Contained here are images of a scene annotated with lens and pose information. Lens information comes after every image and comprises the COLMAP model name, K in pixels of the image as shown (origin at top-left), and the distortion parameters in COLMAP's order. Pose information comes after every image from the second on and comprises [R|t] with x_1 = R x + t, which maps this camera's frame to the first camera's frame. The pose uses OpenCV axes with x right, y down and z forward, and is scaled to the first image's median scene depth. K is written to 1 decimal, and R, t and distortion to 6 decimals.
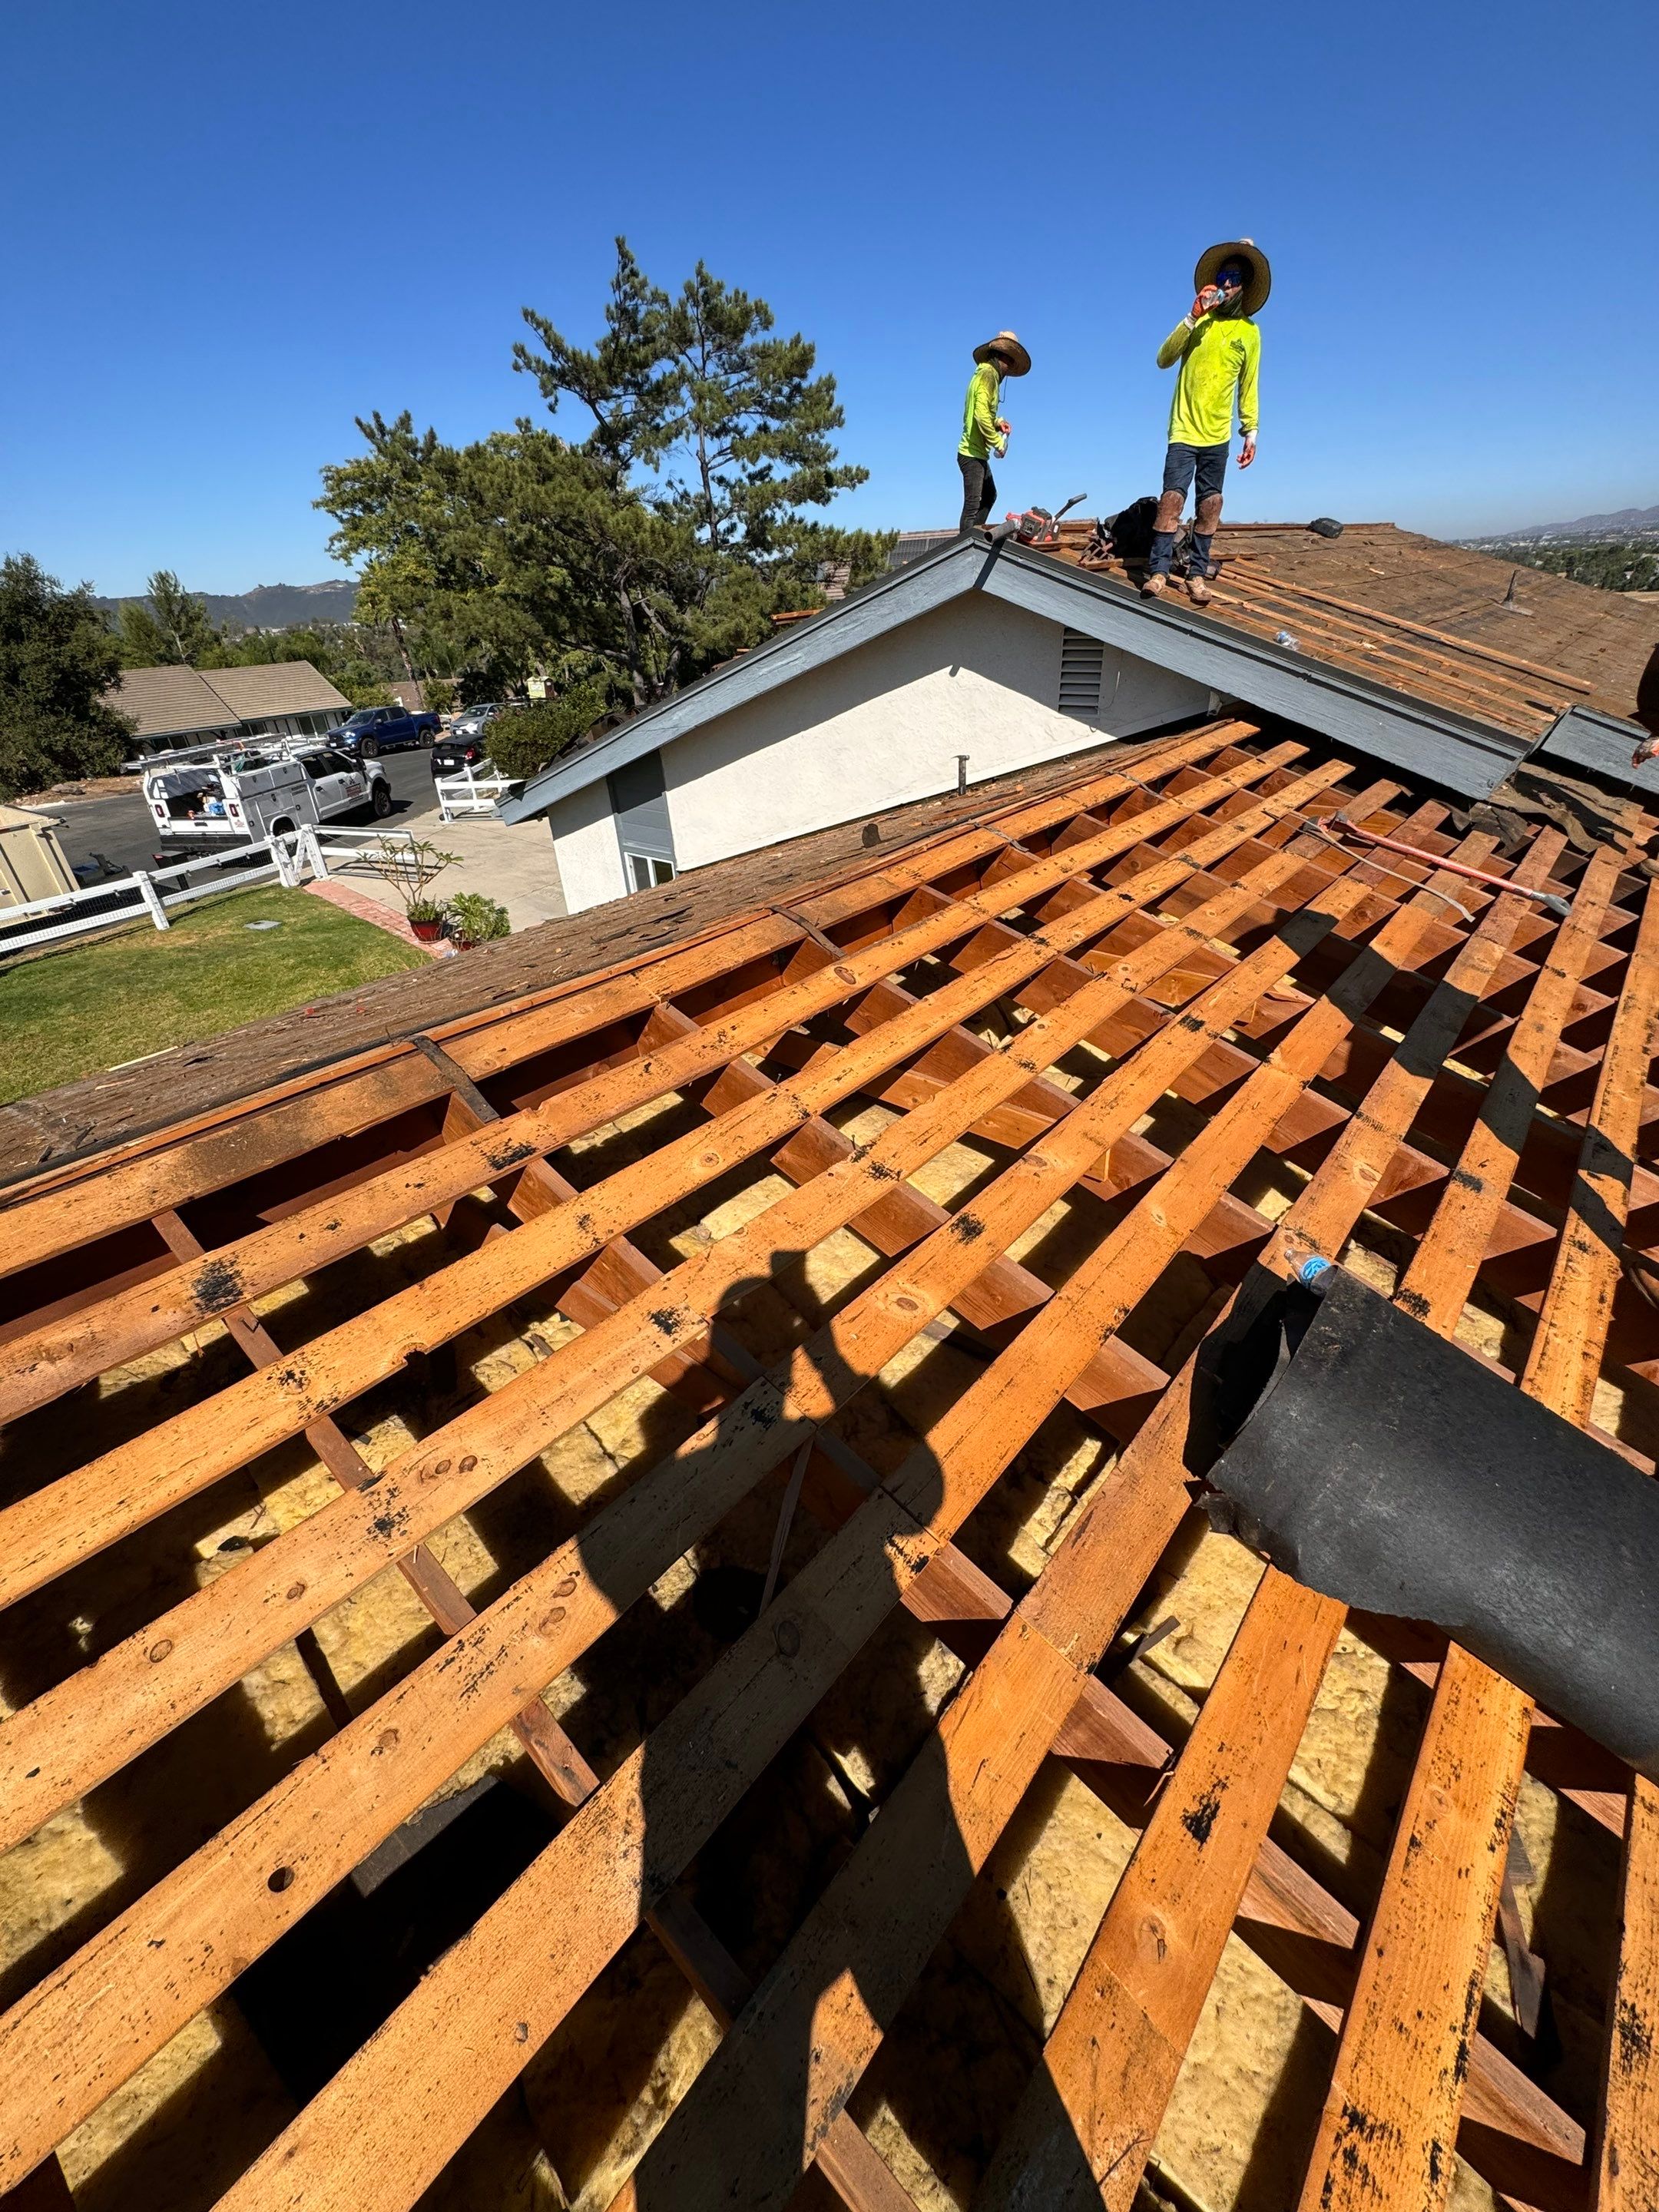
lens RADIAL K [[896.1, 0, 834.8], [0, 896.1, 1108.0], [0, 0, 1]] dist [-0.000768, -0.001107]
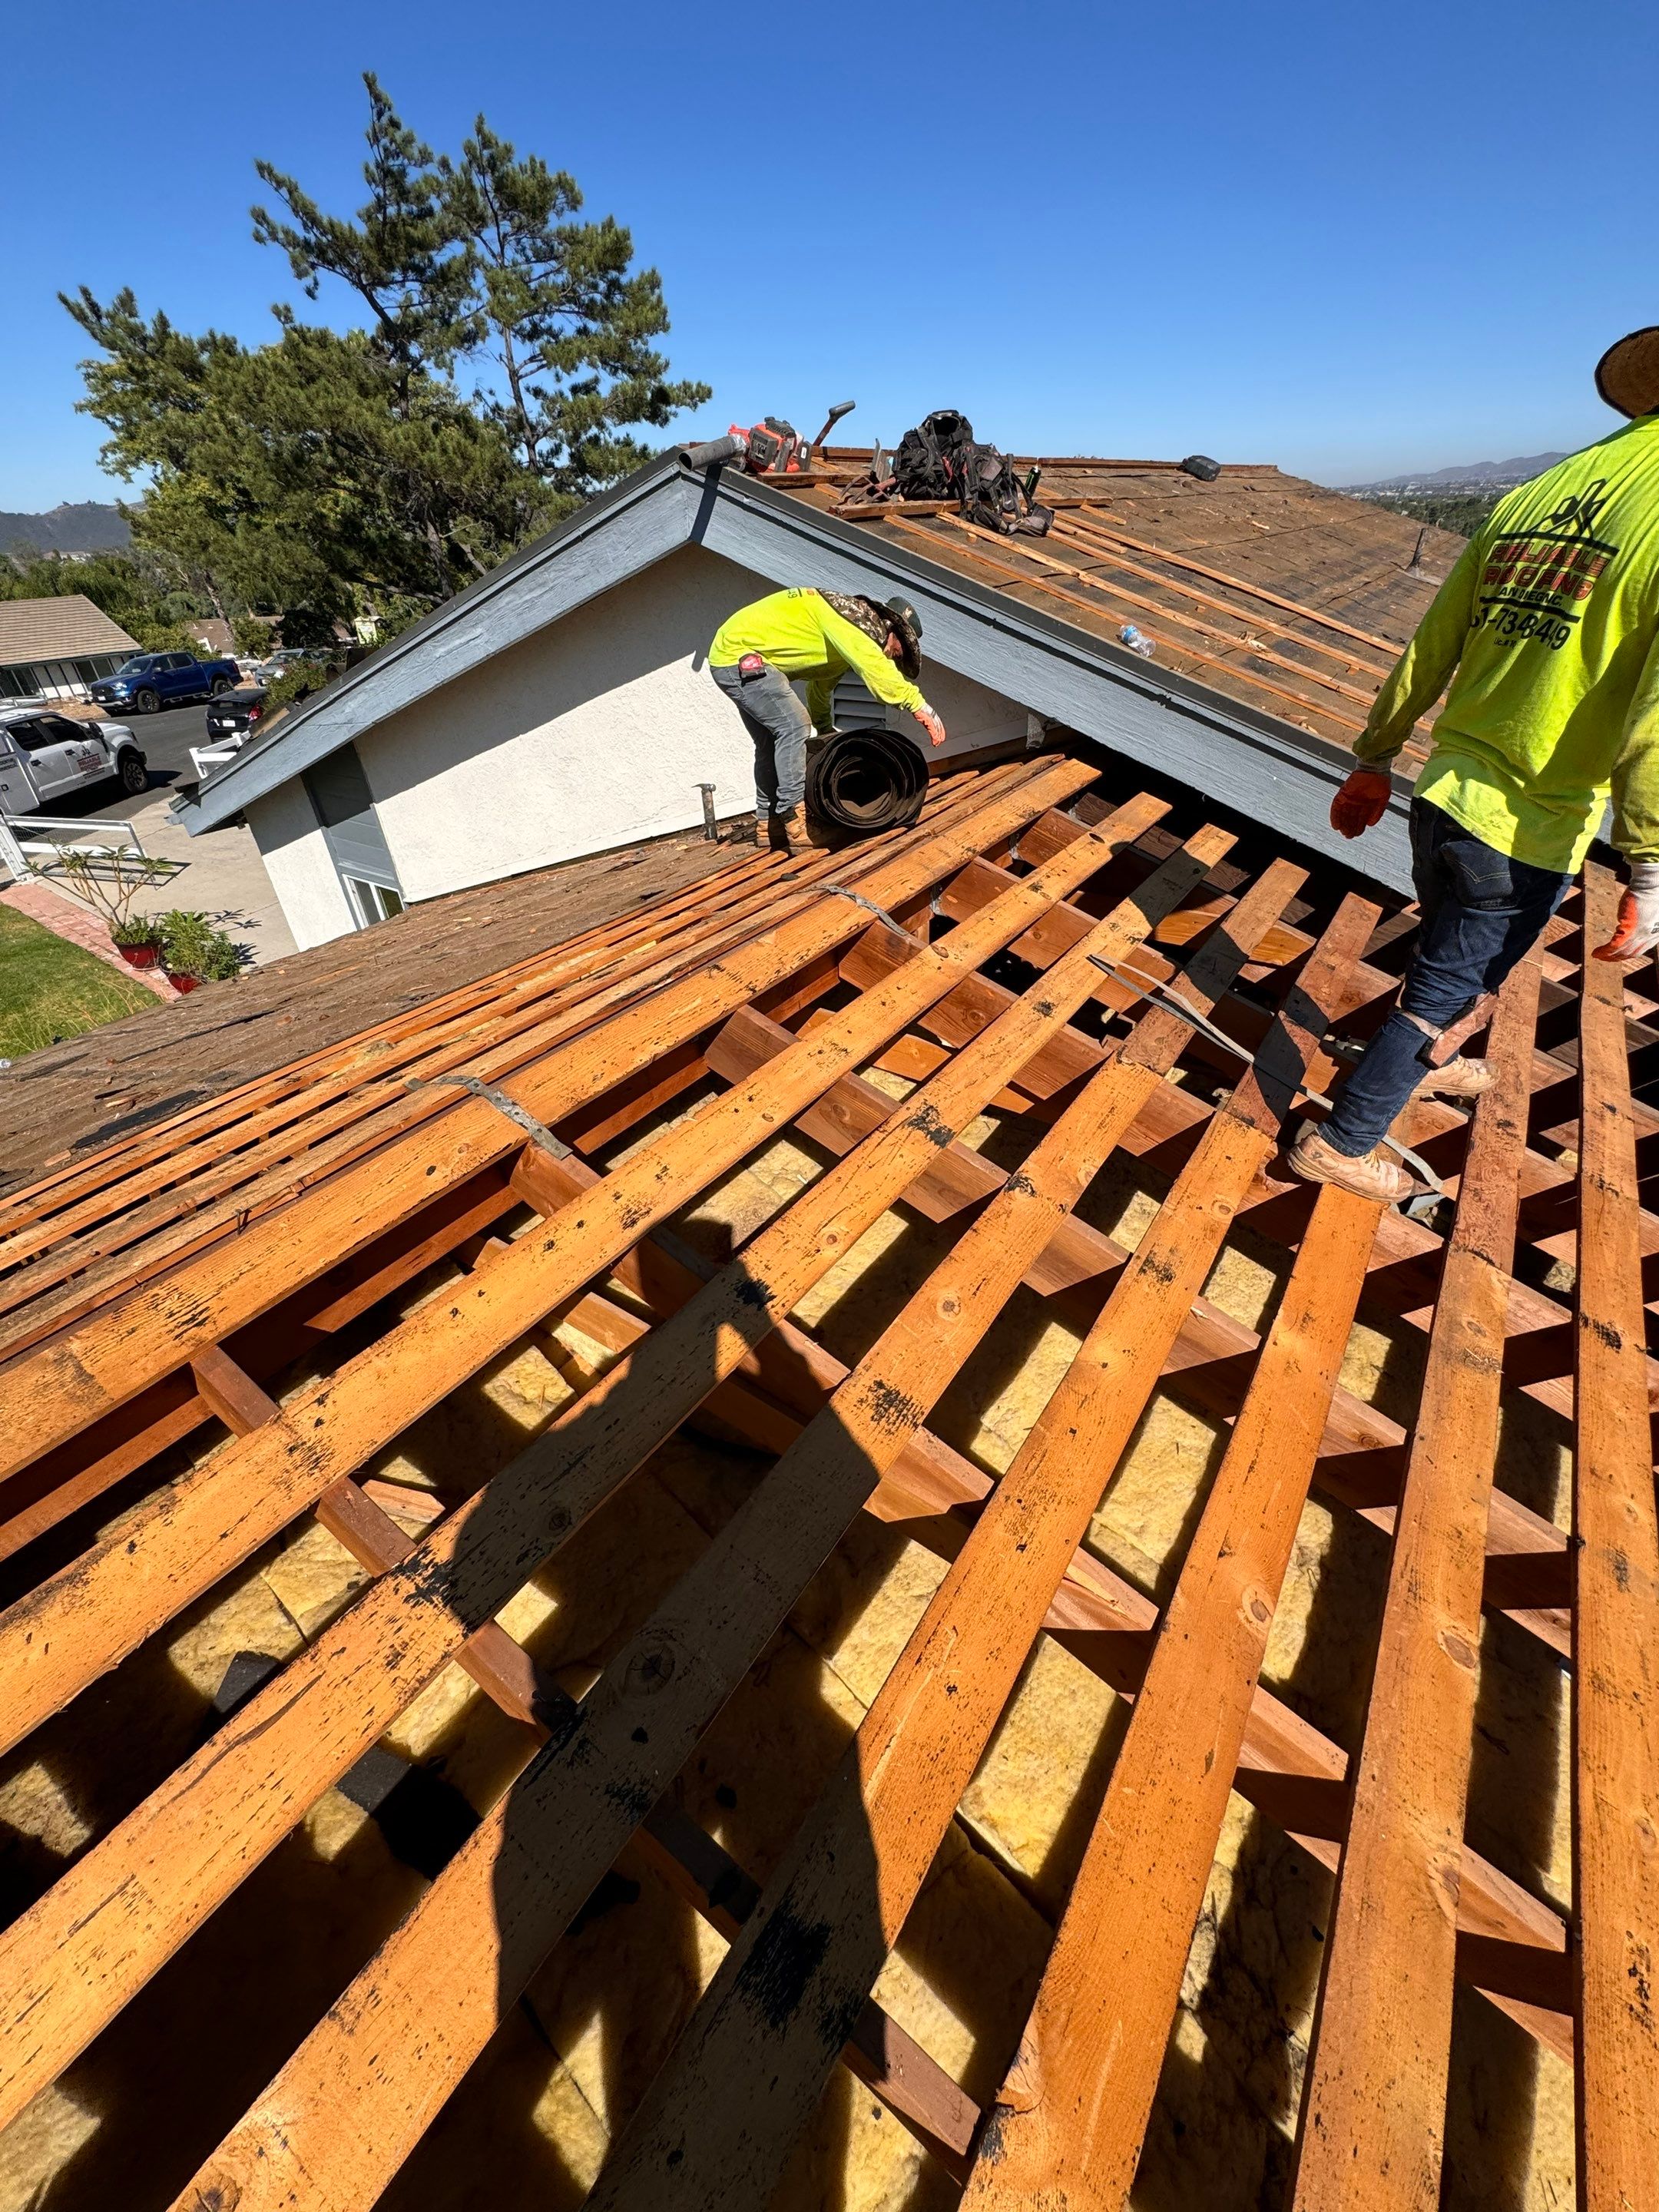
lens RADIAL K [[907.7, 0, 838.2], [0, 907.7, 1106.3], [0, 0, 1]] dist [-0.004606, 0.000723]
pose [[0.993748, -0.041918, 0.103479, 0.099304], [0.037045, 0.998133, 0.048568, -0.106751], [-0.105322, -0.044431, 0.993445, 0.169090]]
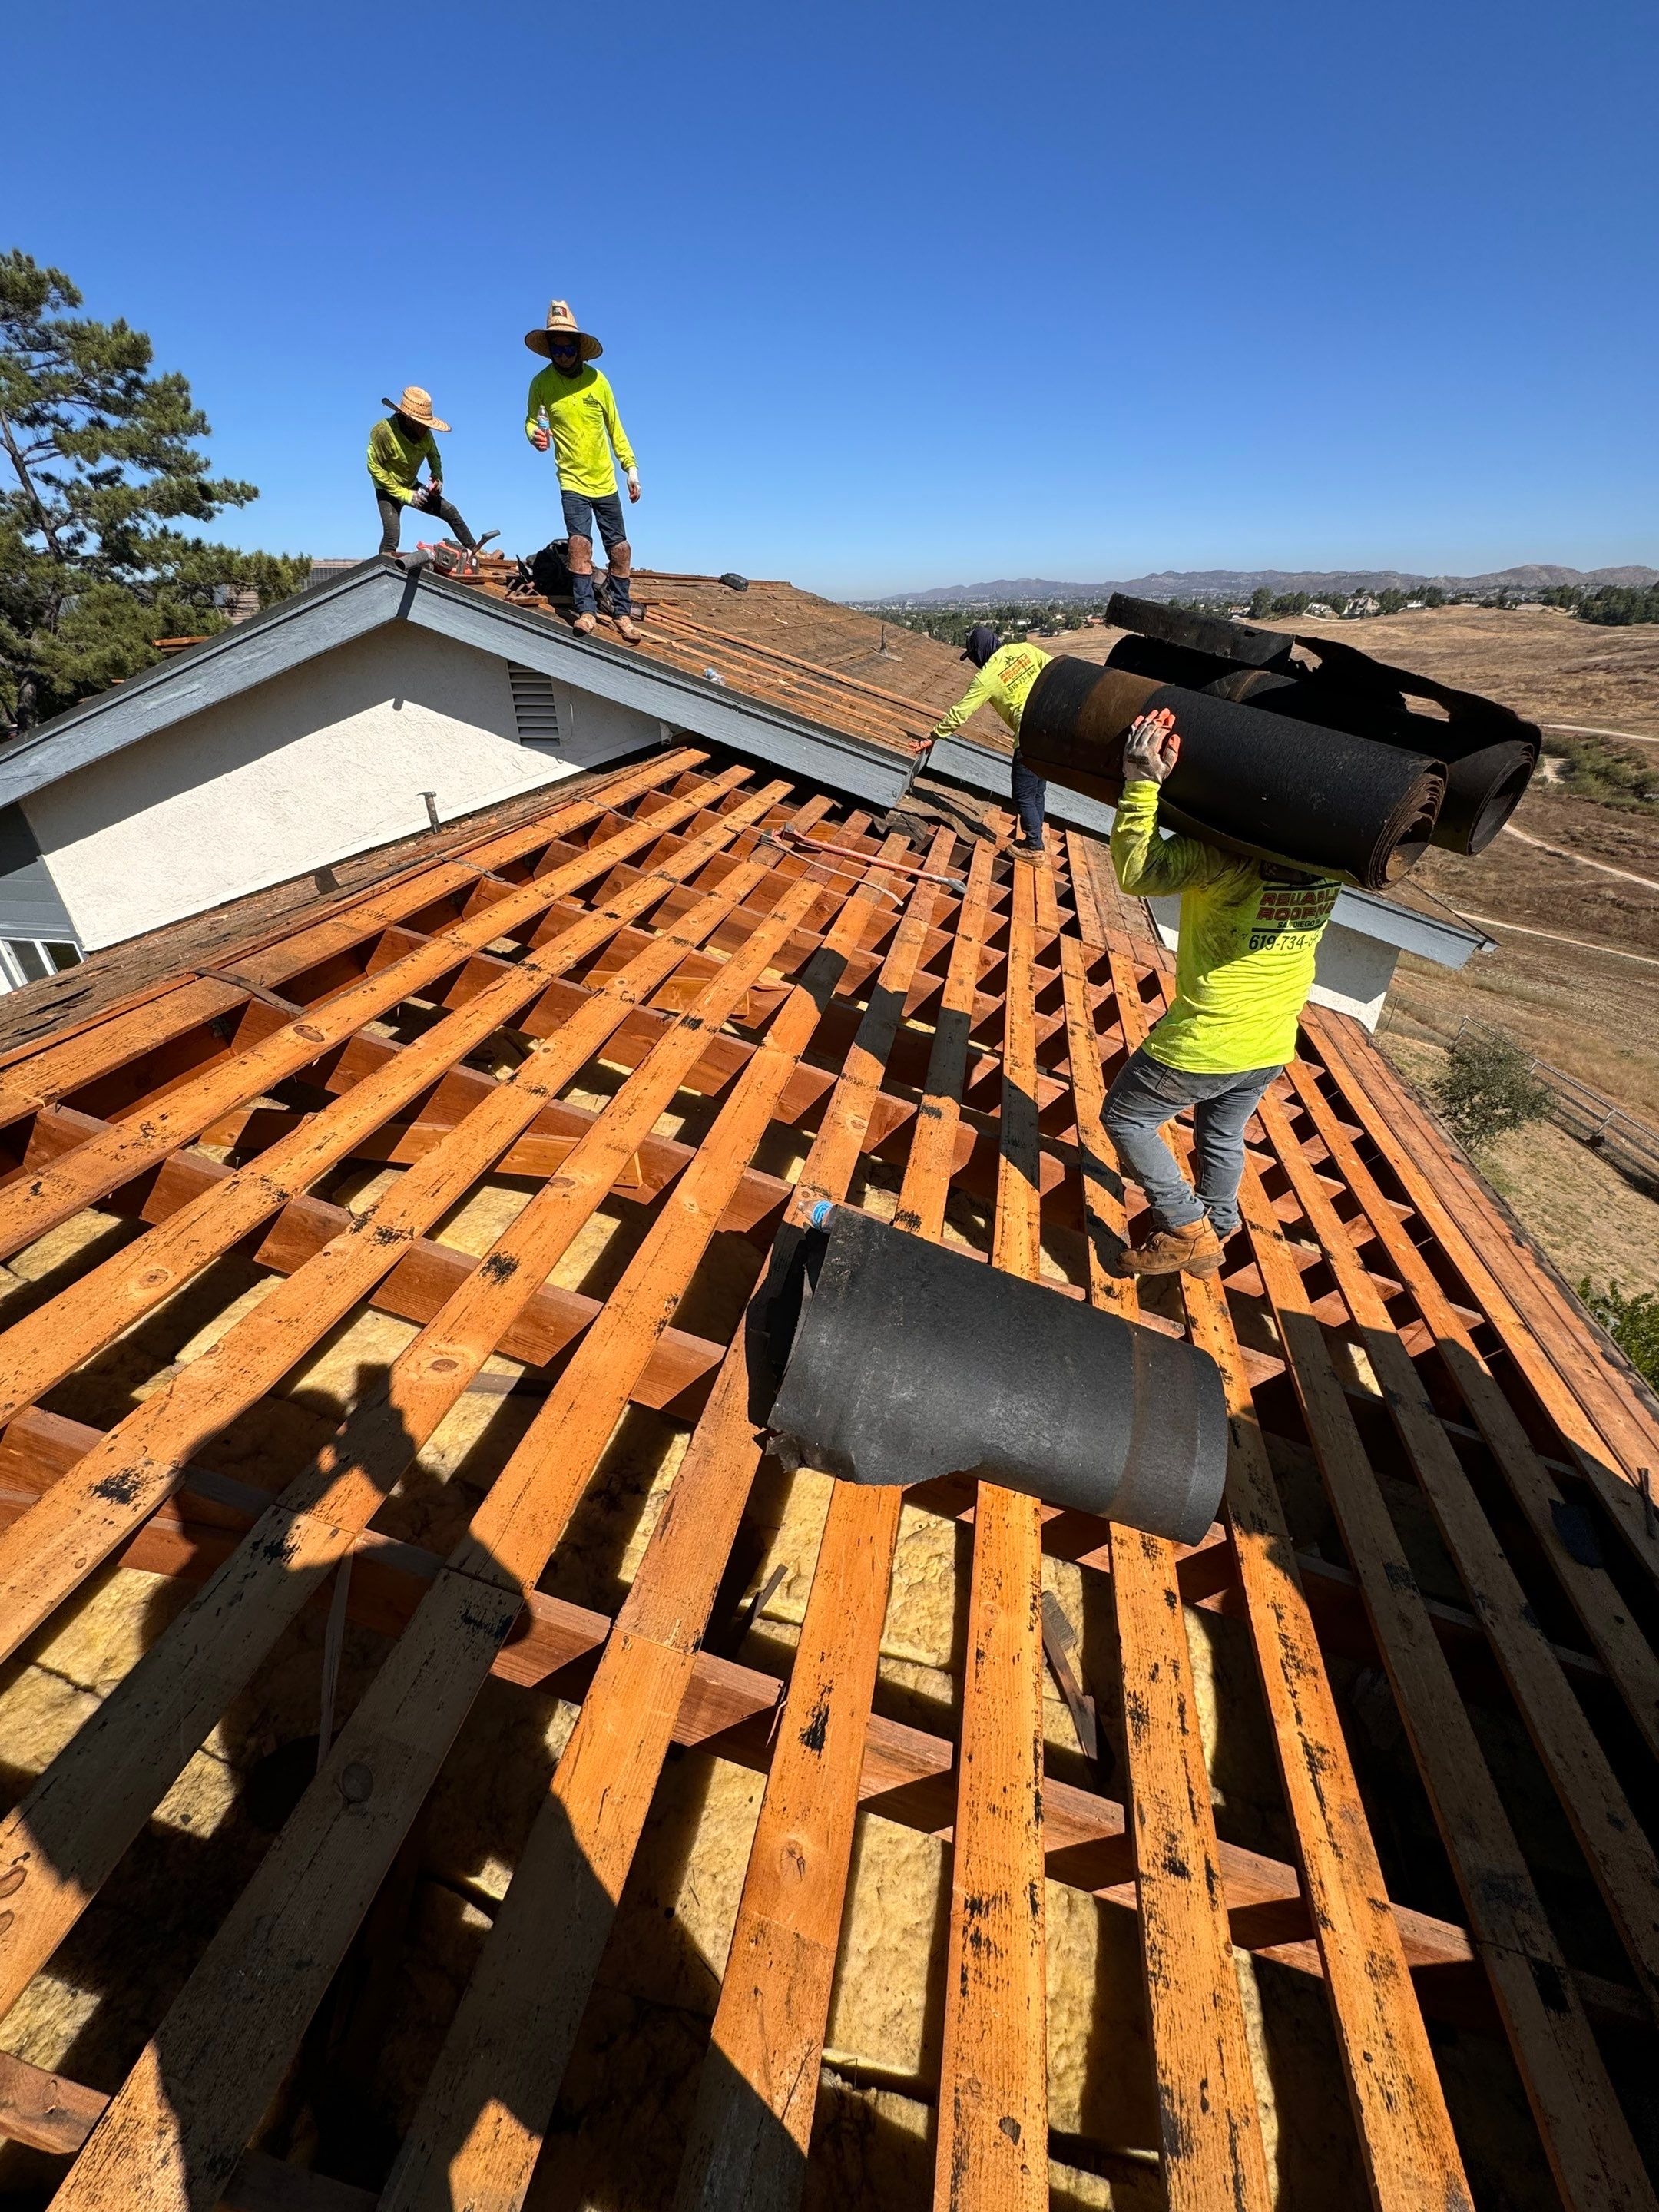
lens RADIAL K [[893.9, 0, 847.3], [0, 893.9, 1106.1], [0, 0, 1]] dist [-0.002500, 0.000295]
pose [[0.861153, -0.206045, 0.464716, 0.010918], [0.222722, 0.974688, 0.019435, 0.005600], [-0.456957, 0.086766, 0.885247, -0.003967]]
